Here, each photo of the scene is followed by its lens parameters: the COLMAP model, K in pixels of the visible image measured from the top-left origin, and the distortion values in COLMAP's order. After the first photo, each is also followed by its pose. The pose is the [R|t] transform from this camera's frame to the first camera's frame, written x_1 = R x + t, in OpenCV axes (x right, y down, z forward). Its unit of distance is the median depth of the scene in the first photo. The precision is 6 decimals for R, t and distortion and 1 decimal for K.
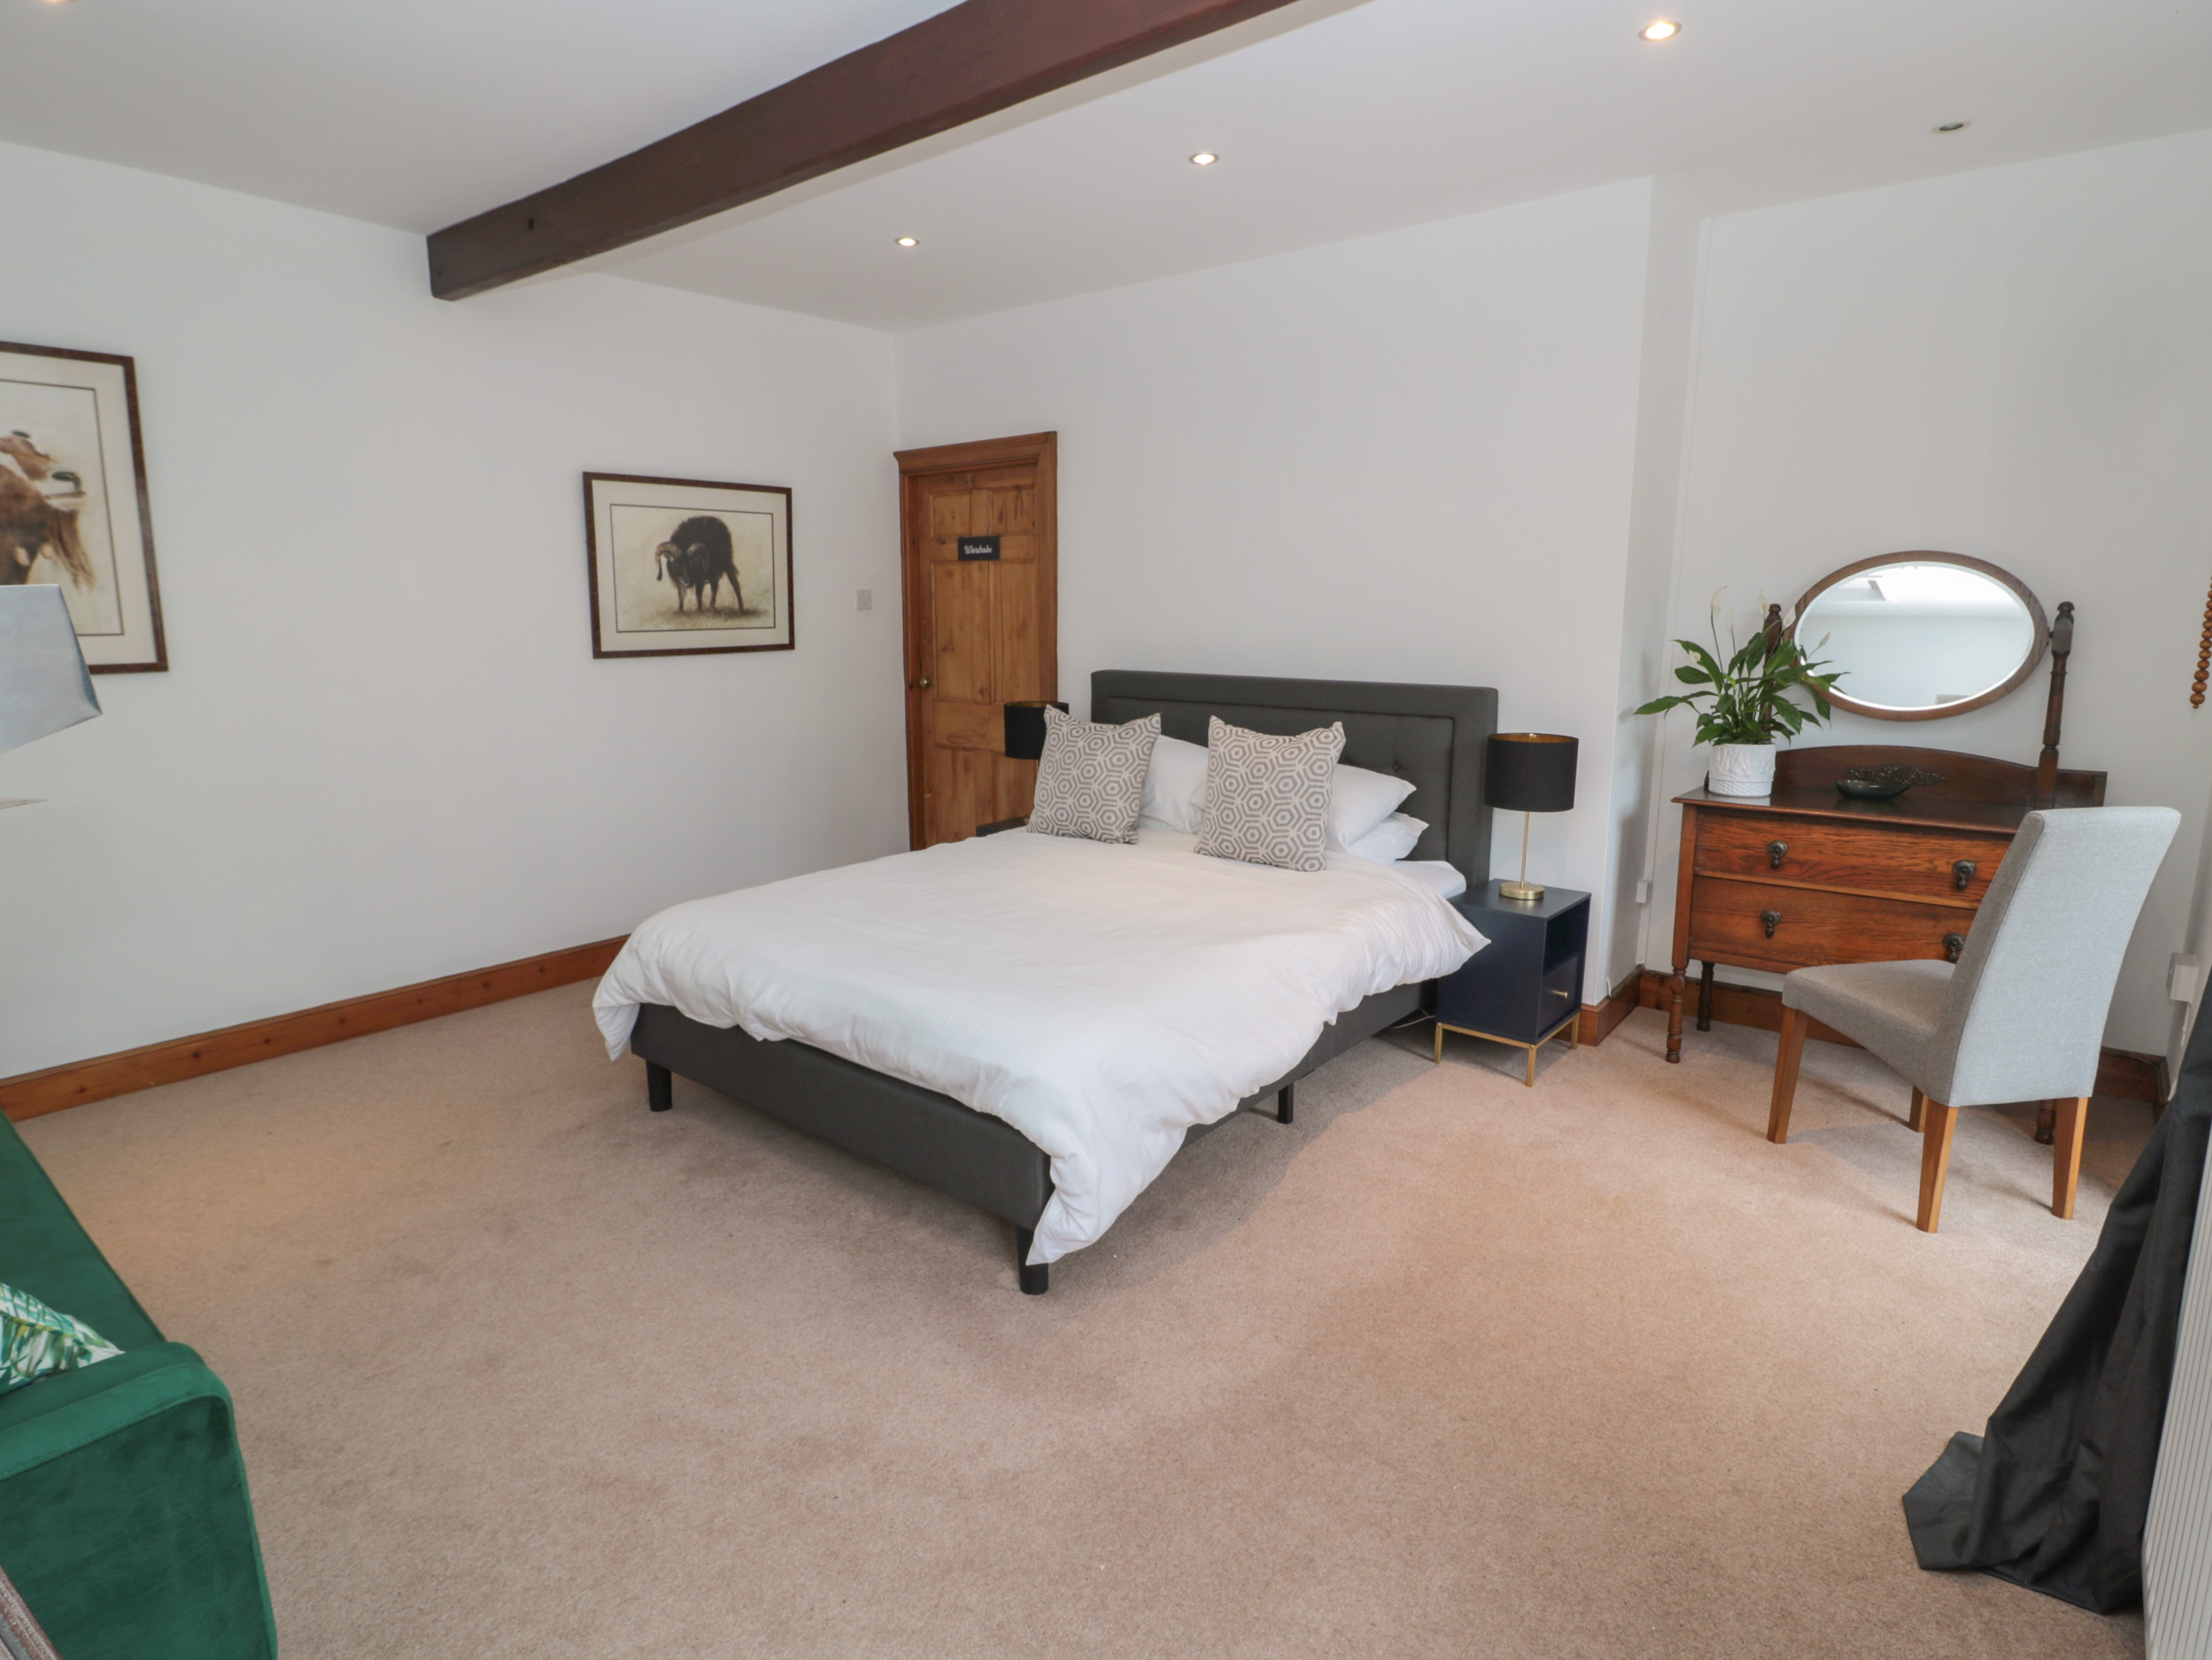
lens RADIAL K [[1174.2, 0, 1101.6], [0, 1174.2, 814.6], [0, 0, 1]] dist [0.002133, -0.015819]
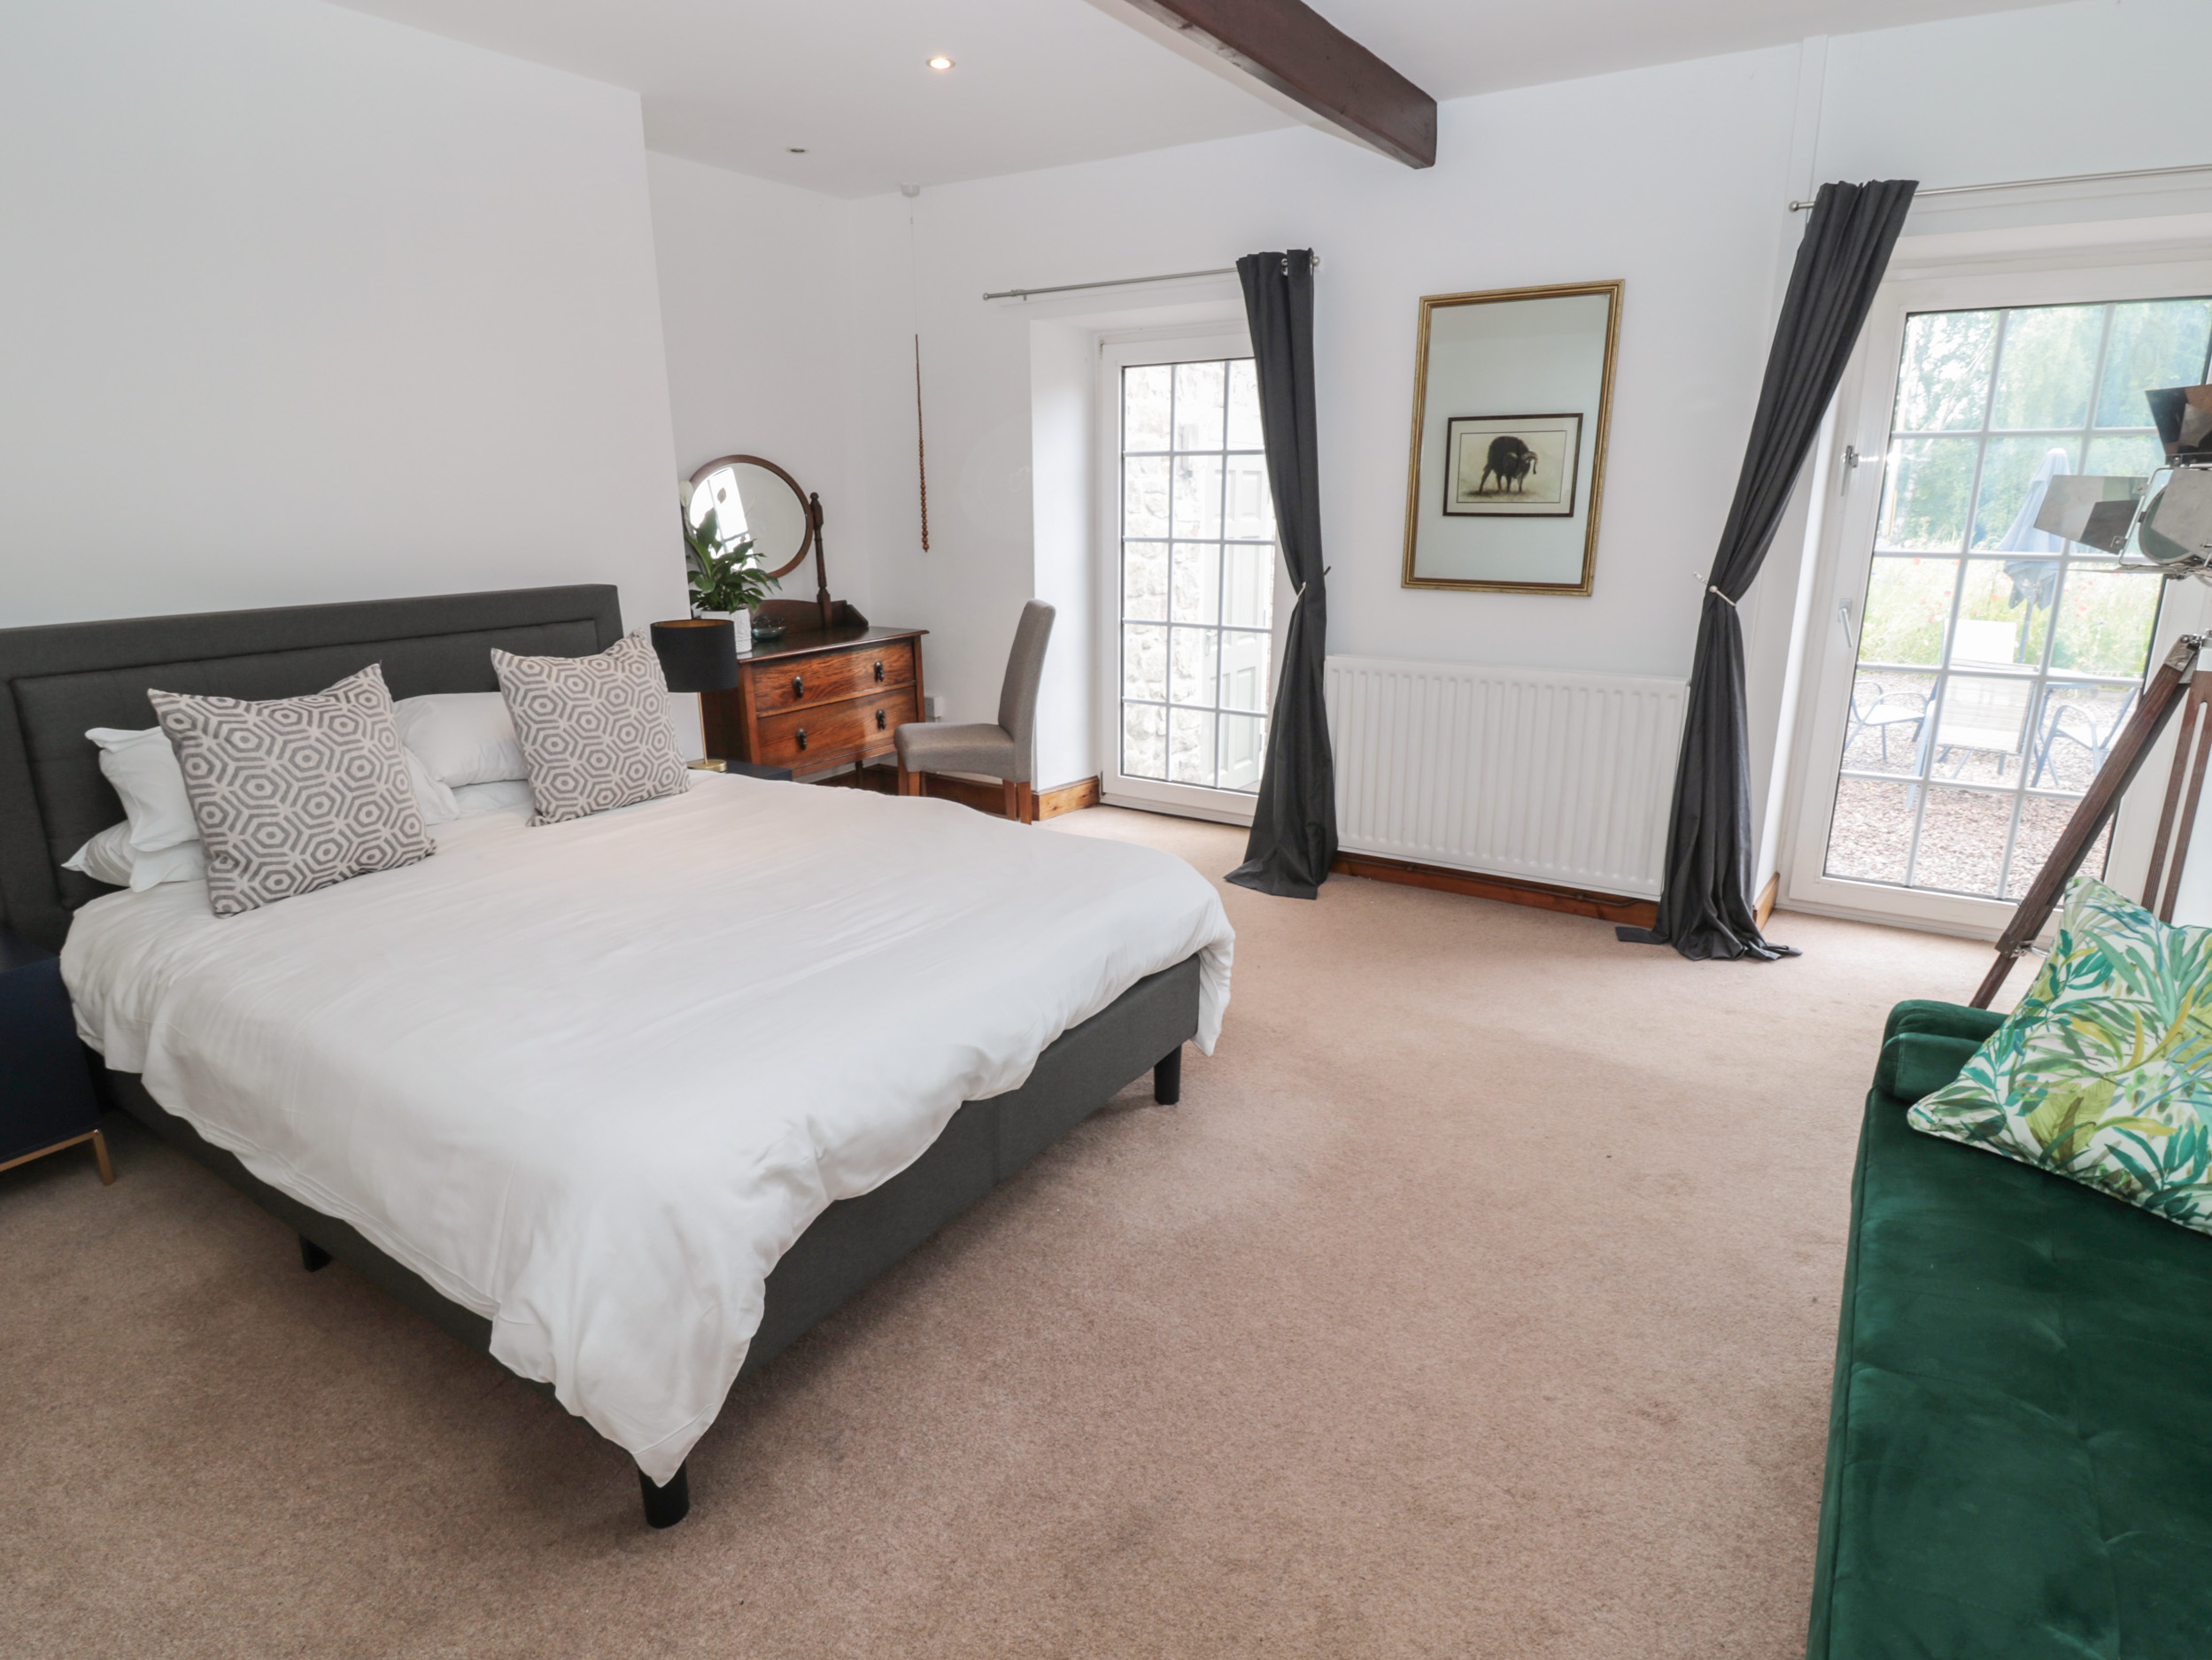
lens RADIAL K [[1174.2, 0, 1101.6], [0, 1174.2, 814.6], [0, 0, 1]] dist [0.002133, -0.015819]
pose [[-0.099708, -0.263471, 0.959501, -0.740845], [0.175936, 0.944444, 0.277619, -0.131841], [-0.979339, 0.196492, -0.047814, 0.716783]]
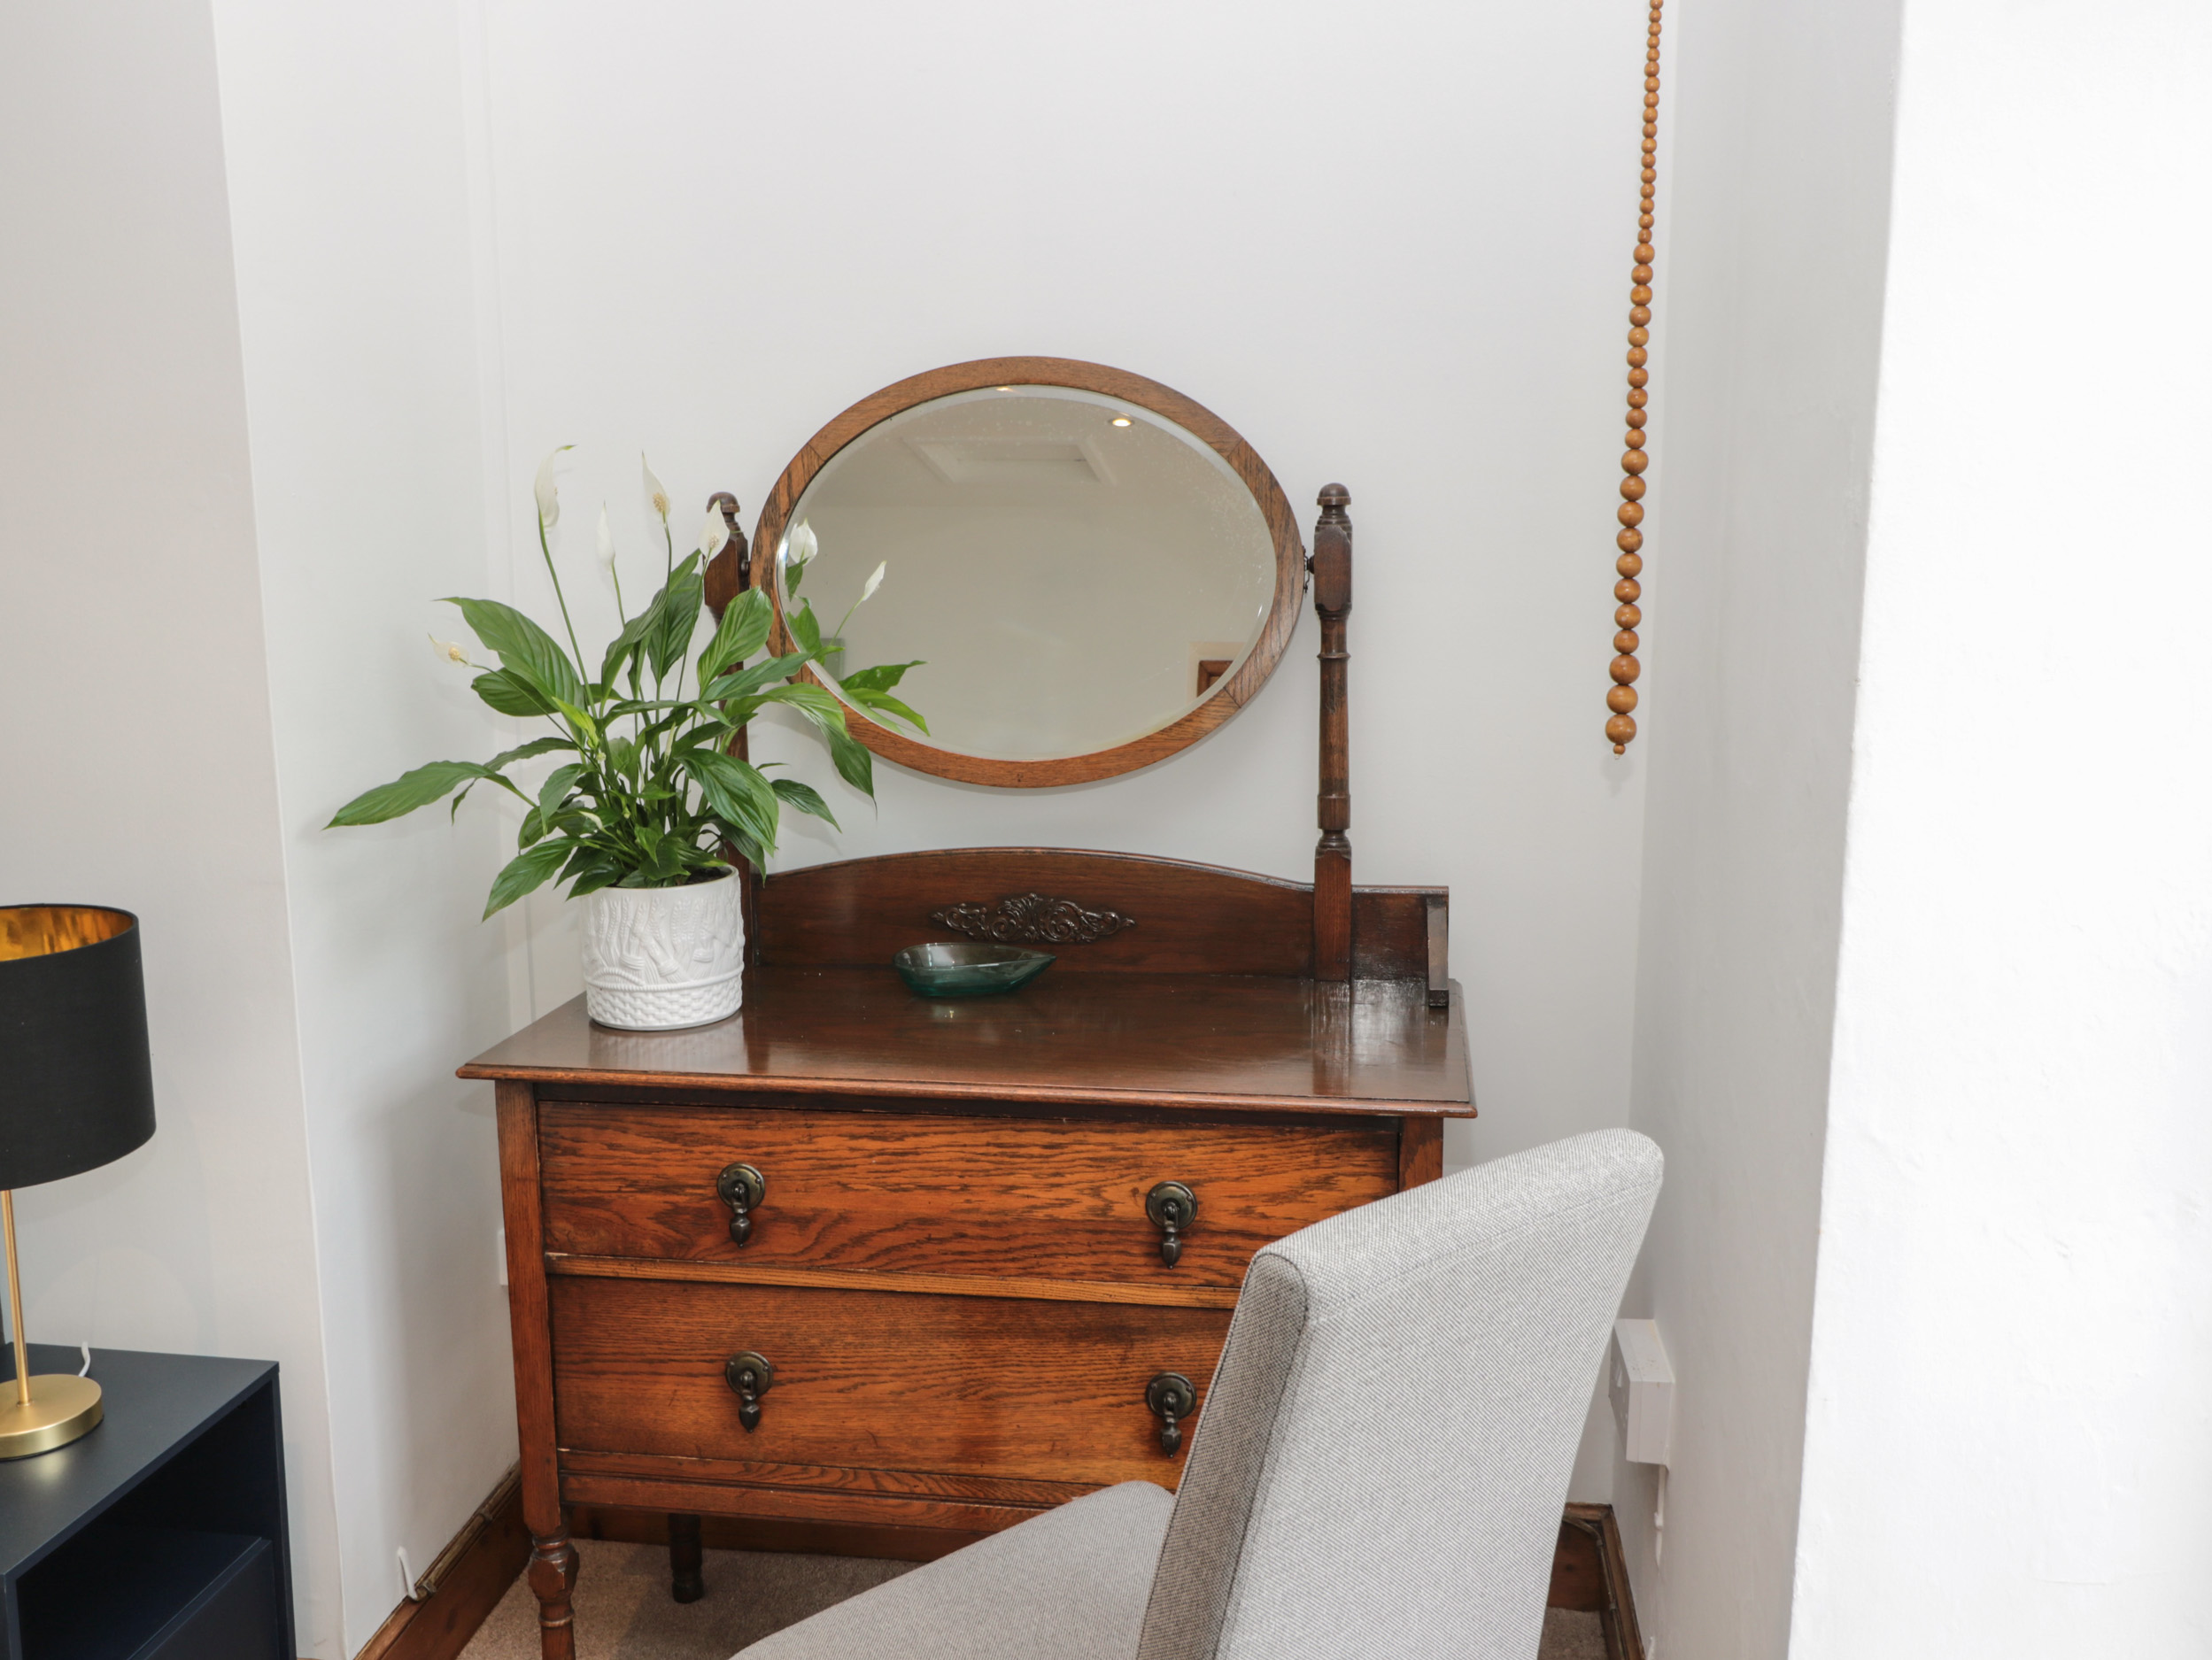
lens RADIAL K [[1838.1, 0, 1106.0], [0, 1838.1, 830.0], [0, 0, 1]] dist [0.000727, 0.000475]
pose [[0.854027, -0.095727, 0.511346, 0.377000], [0.093100, 0.995180, 0.030812, -0.080197], [-0.511830, 0.021292, 0.858823, 0.442006]]
